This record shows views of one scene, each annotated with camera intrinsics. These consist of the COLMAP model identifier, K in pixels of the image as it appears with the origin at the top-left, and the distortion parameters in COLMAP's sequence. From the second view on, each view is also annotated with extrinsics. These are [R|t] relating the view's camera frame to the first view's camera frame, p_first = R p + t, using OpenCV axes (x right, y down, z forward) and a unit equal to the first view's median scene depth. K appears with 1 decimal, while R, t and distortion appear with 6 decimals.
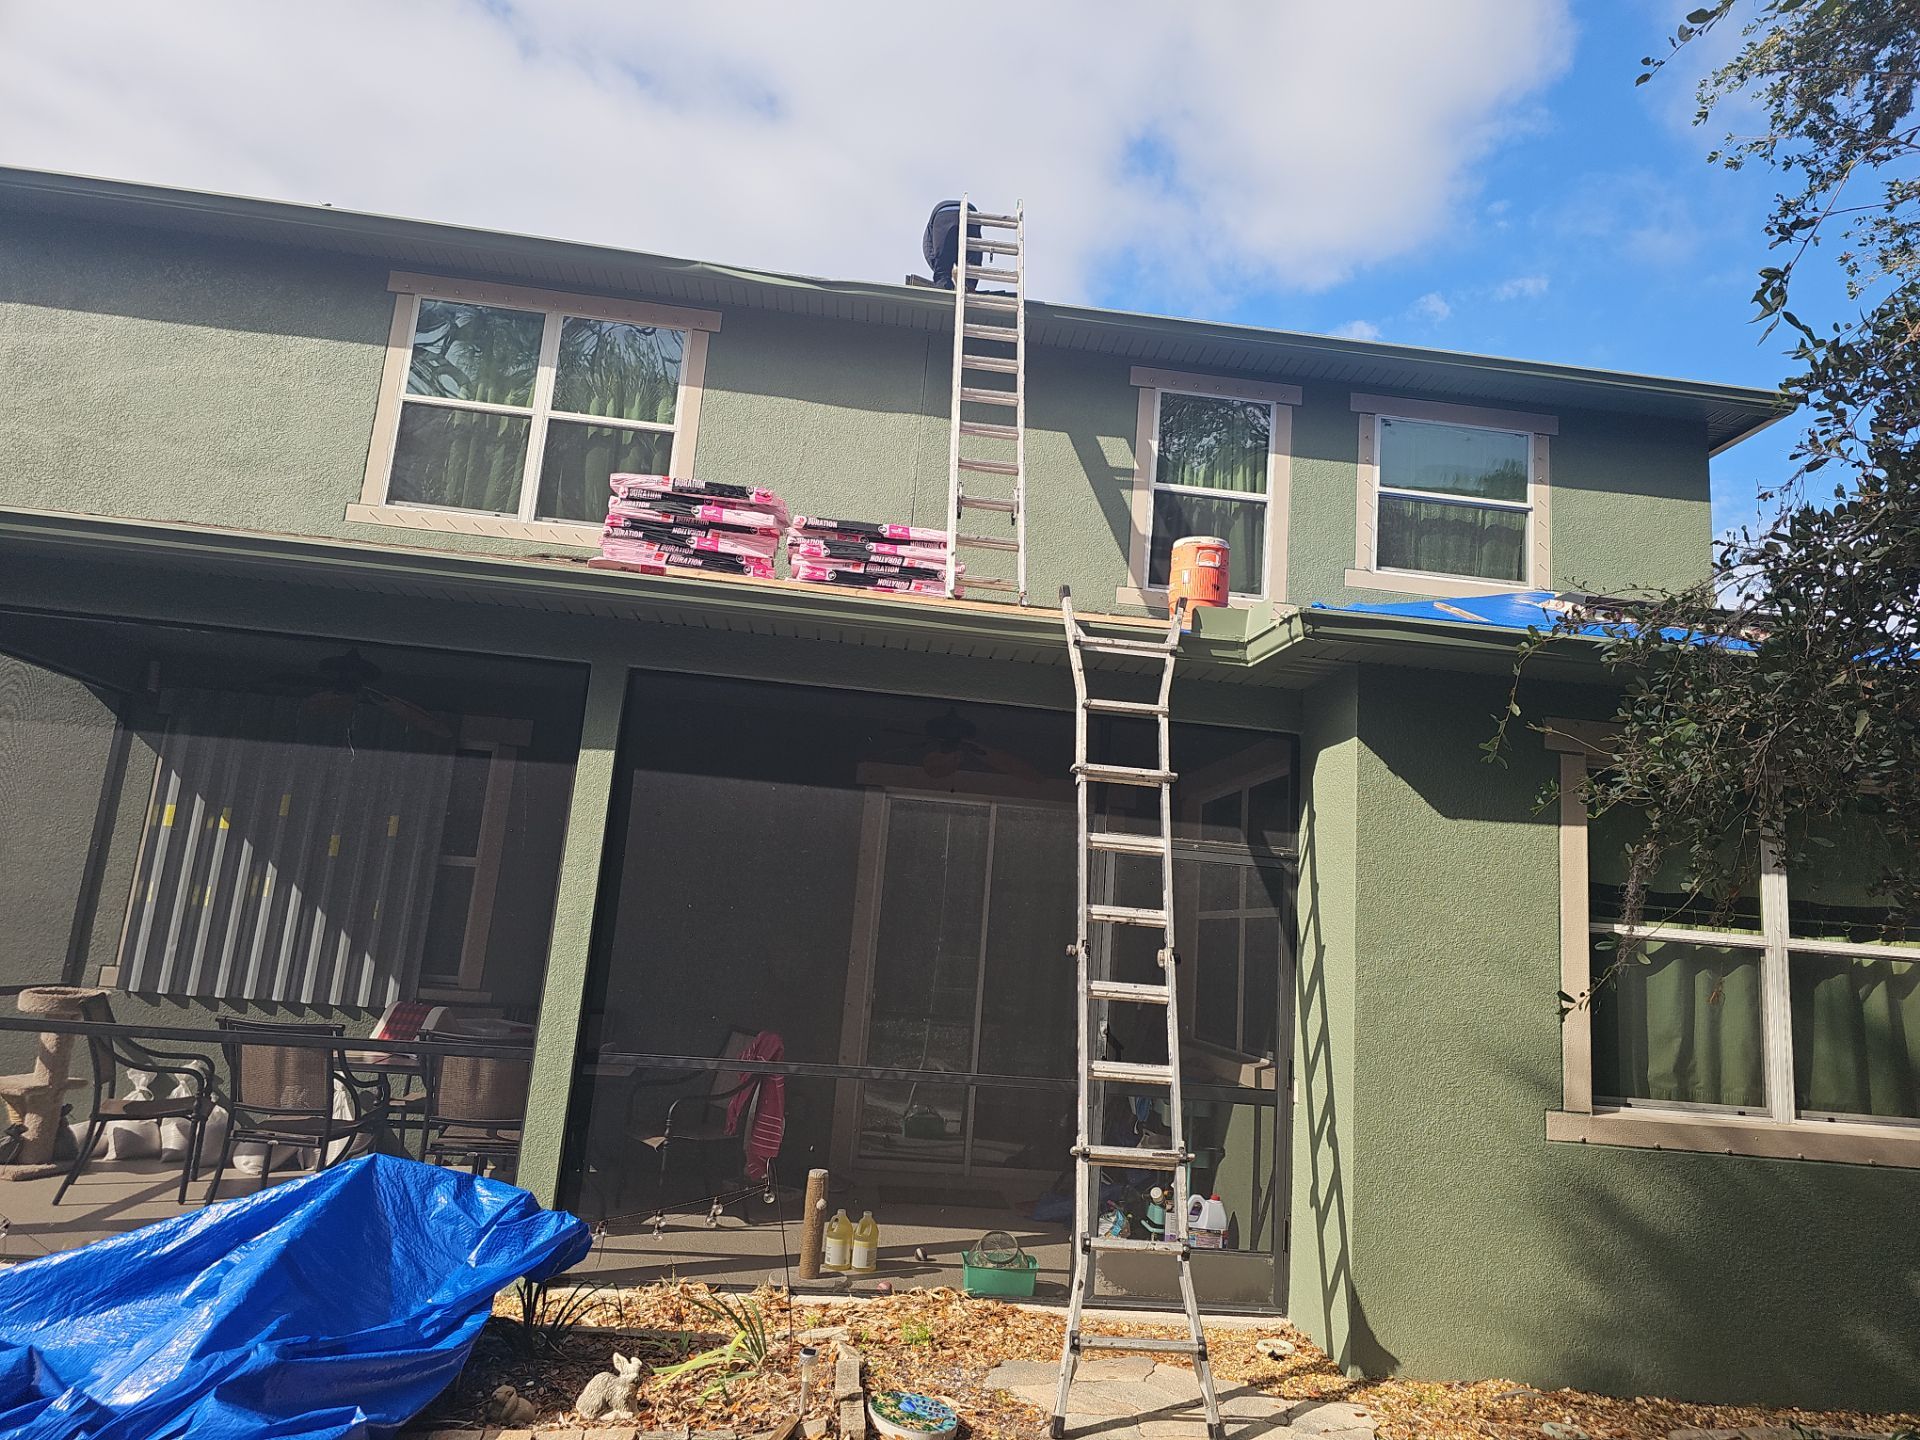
lens RADIAL K [[1345.6, 0, 960.7], [0, 1345.6, 694.1], [0, 0, 1]] dist [-0.001252, 0.000470]
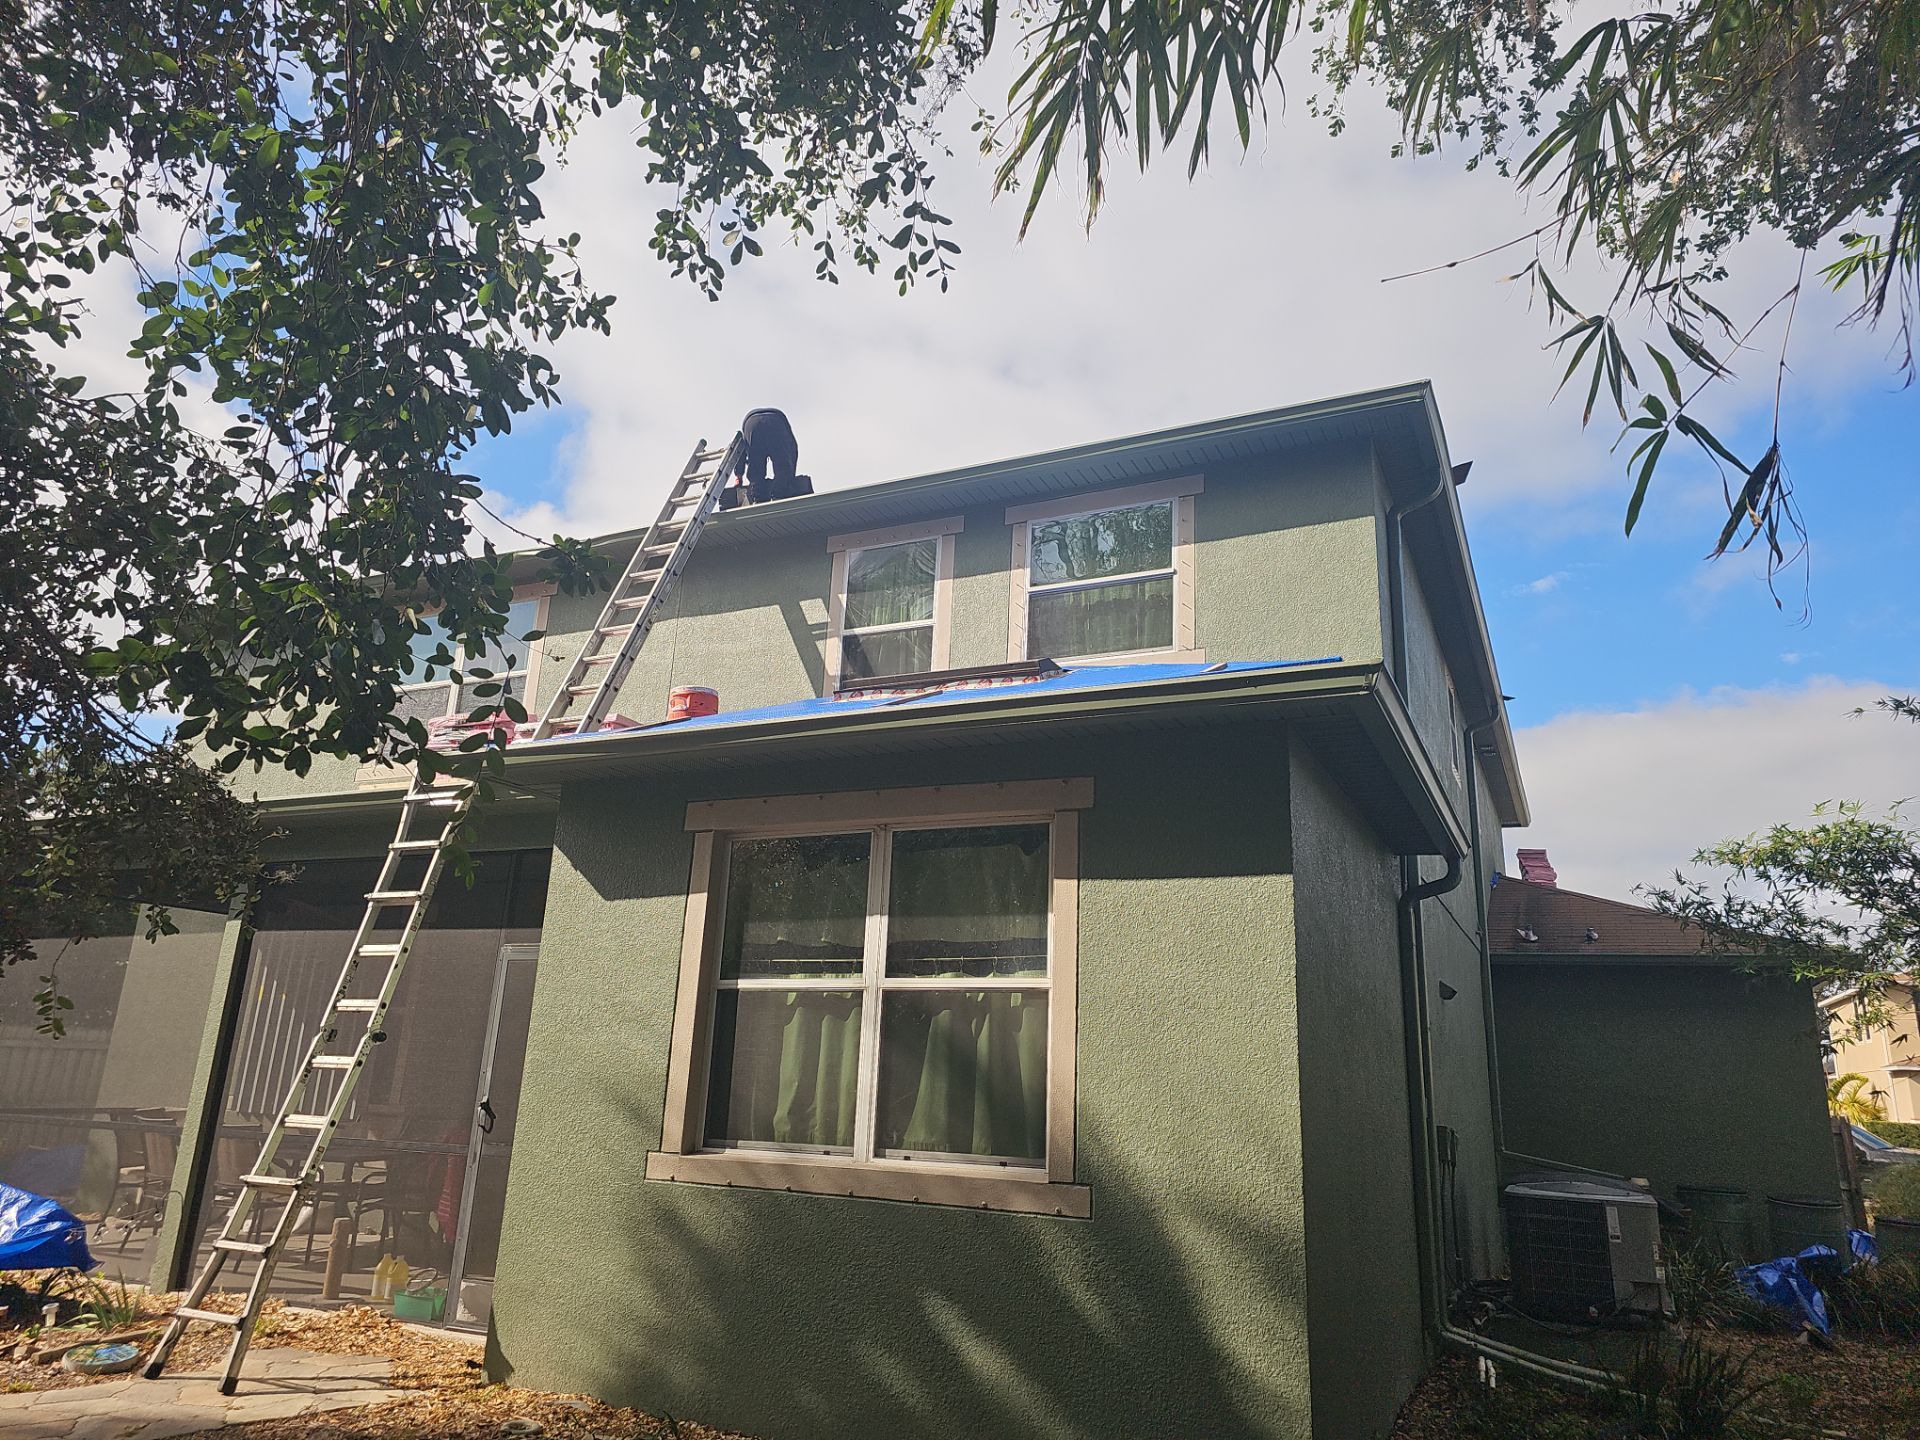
lens RADIAL K [[1279.2, 0, 960.0], [0, 1279.2, 720.0], [0, 0, 1]] dist [0.028944, 0.000270]
pose [[0.859364, -0.181678, -0.478003, 1.163768], [0.130664, 0.981743, -0.138227, 0.130118], [0.494390, 0.056330, 0.867413, 0.167102]]
